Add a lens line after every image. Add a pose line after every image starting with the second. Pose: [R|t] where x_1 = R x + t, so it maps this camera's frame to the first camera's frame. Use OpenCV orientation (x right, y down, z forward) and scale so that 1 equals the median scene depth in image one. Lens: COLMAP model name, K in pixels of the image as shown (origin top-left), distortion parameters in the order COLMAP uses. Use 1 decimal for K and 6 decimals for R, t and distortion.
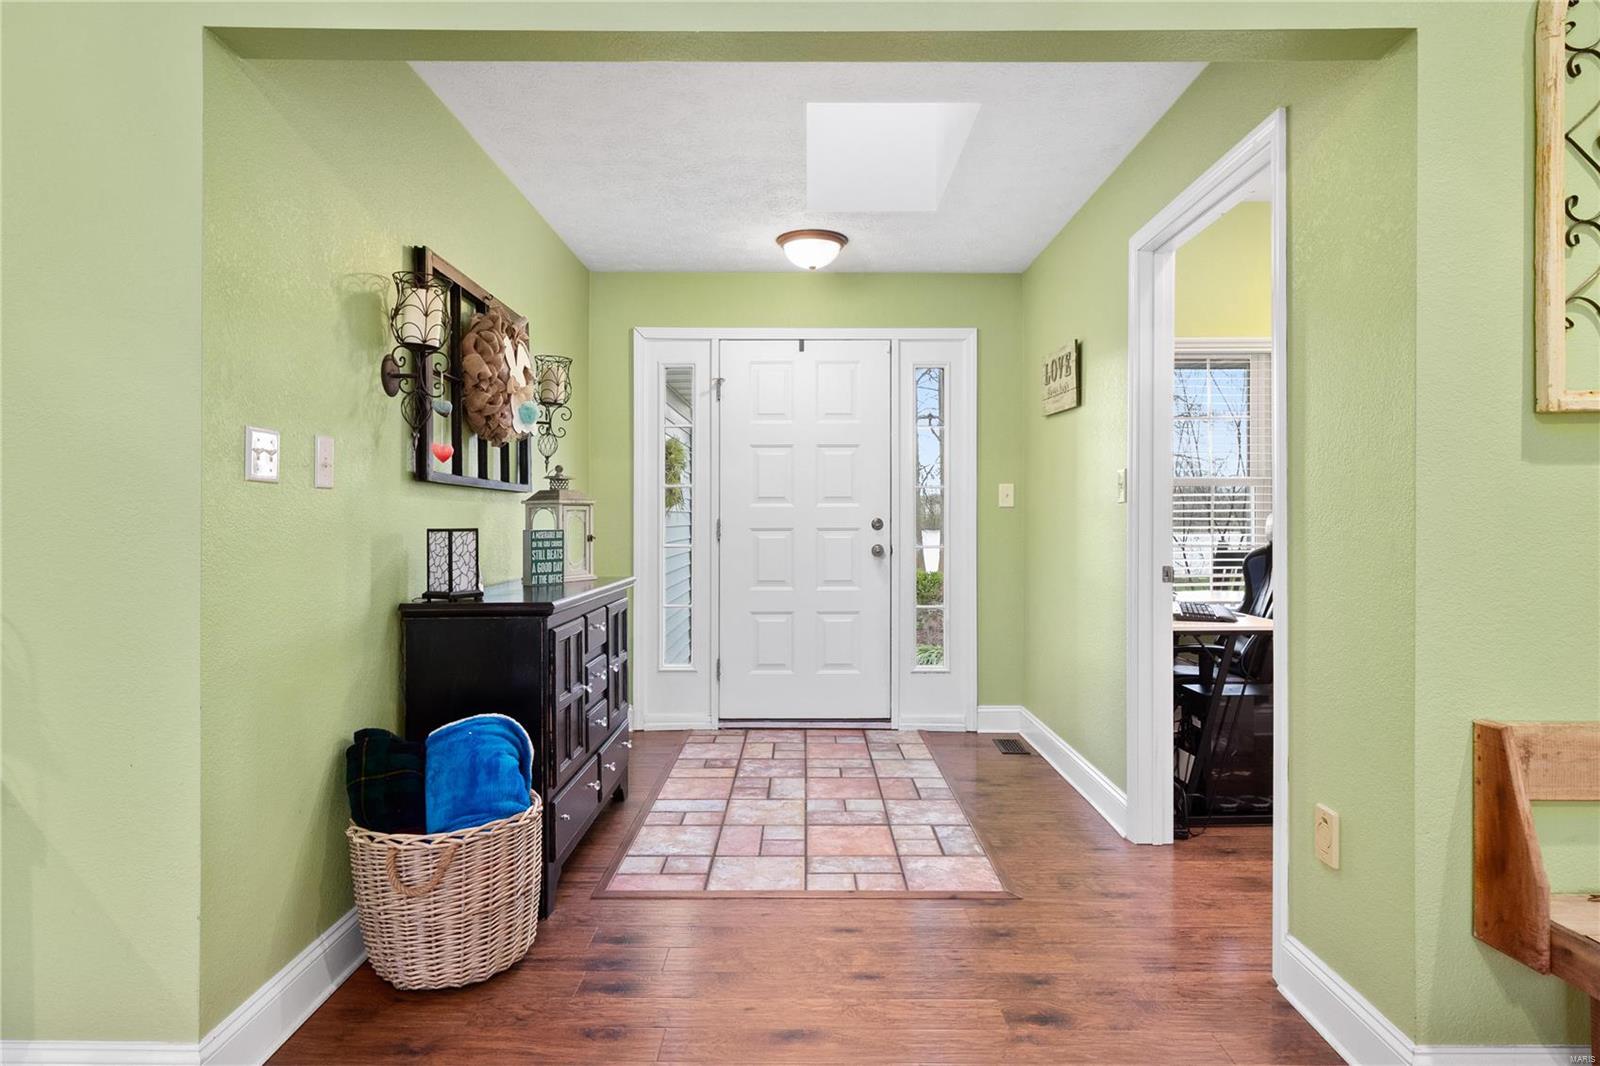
lens RADIAL K [[920.1, 0, 800.0], [0, 920.1, 533.0], [0, 0, 1]] dist [0.005161, 0.001358]
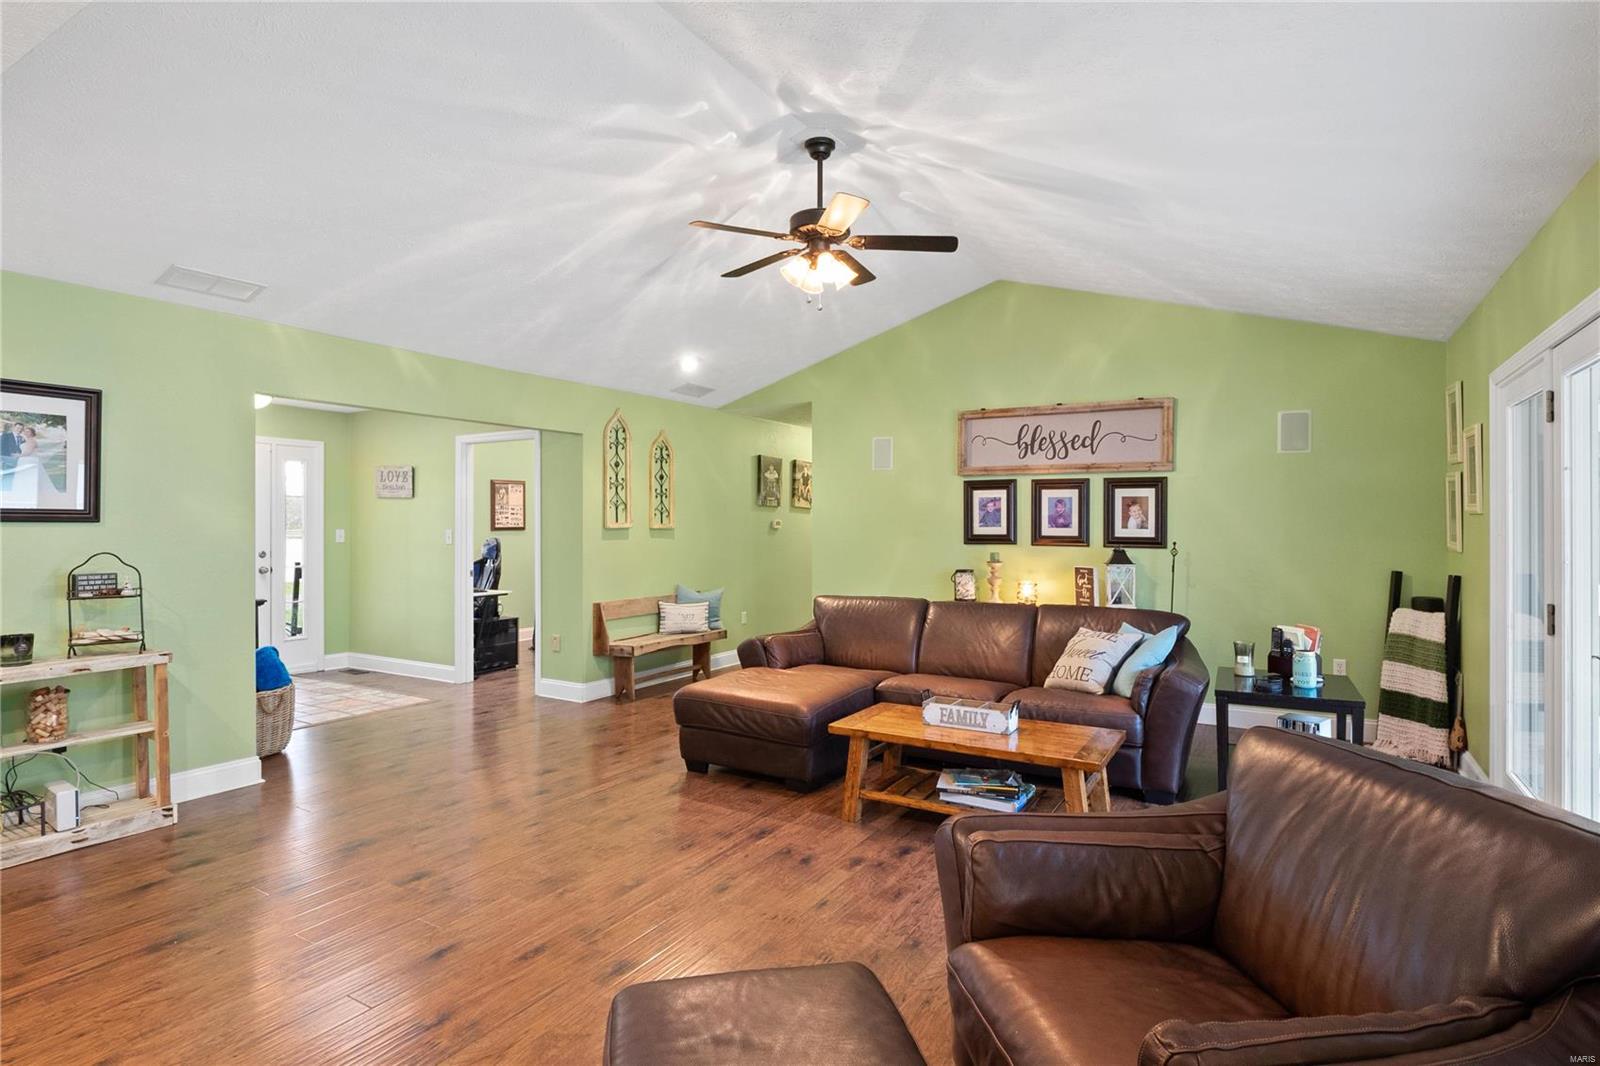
lens RADIAL K [[789.8, 0, 800.0], [0, 789.8, 533.0], [0, 0, 1]] dist [0.000080, 0.000046]
pose [[0.509447, -0.005607, 0.860484, -1.243461], [0.015278, 0.999880, -0.002529, -0.056653], [-0.860367, 0.014435, 0.509471, -1.080947]]
